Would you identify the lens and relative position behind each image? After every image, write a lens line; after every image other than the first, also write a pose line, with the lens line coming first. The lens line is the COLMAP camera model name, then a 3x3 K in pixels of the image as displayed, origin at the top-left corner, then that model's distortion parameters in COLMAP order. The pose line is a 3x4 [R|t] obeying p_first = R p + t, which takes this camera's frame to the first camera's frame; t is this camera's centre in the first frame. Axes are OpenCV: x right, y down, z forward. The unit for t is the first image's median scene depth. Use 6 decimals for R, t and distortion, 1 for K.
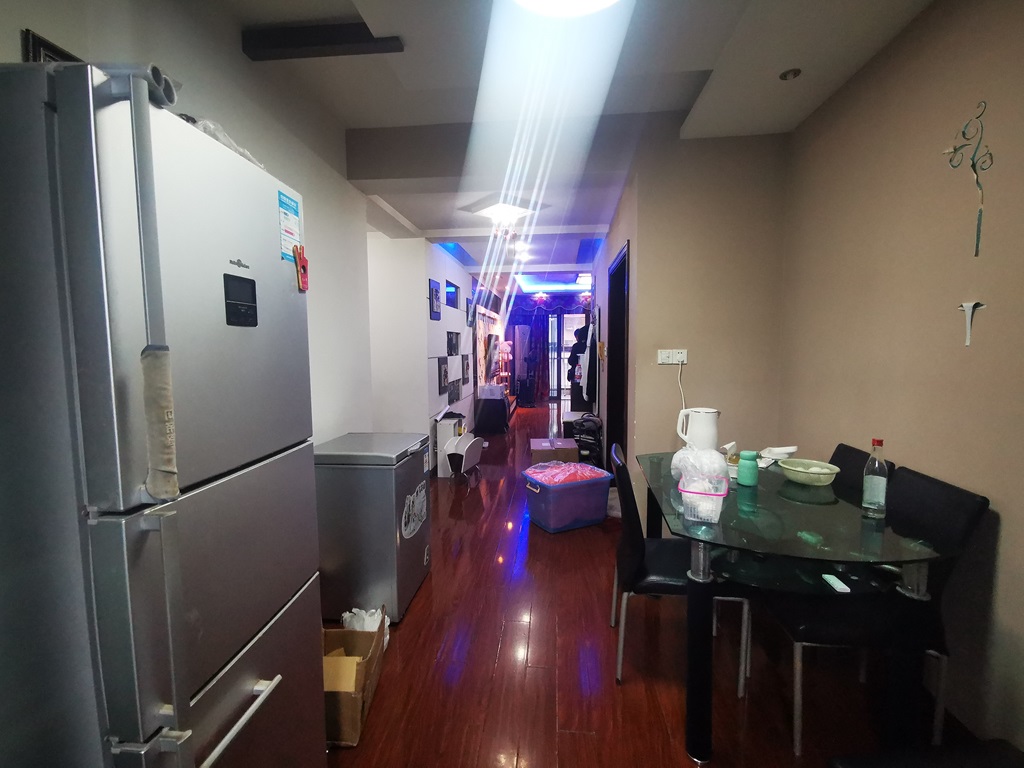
lens RADIAL K [[483.3, 0, 509.1], [0, 483.3, 381.5], [0, 0, 1]] dist [0.001330, -0.000382]
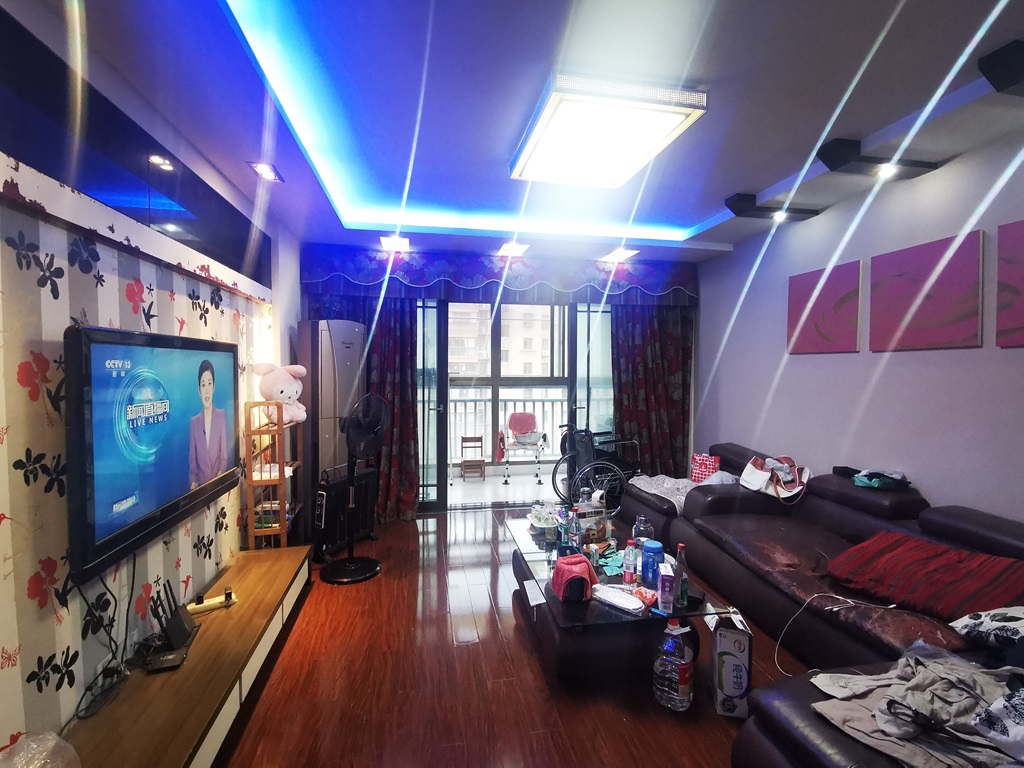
lens RADIAL K [[483.3, 0, 509.1], [0, 483.3, 379.9], [0, 0, 1]] dist [0.001330, -0.000382]
pose [[0.965977, 0.002477, 0.258617, 0.055830], [0.010240, 0.998804, -0.047817, -0.055453], [-0.258427, 0.048838, 0.964796, 0.629914]]
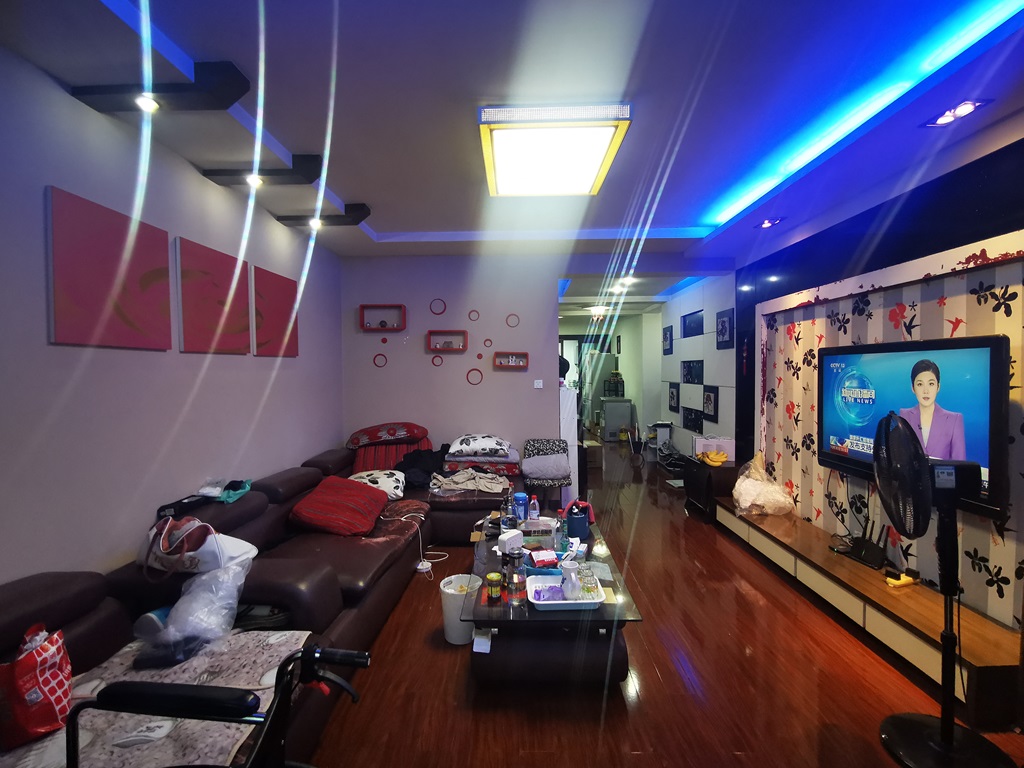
lens RADIAL K [[483.3, 0, 509.2], [0, 483.3, 375.9], [0, 0, 1]] dist [0.001330, -0.000382]
pose [[-0.998302, 0.014789, -0.056342, 0.164094], [0.009541, 0.995686, 0.092291, -0.085042], [0.057464, 0.091597, -0.994137, 1.006295]]
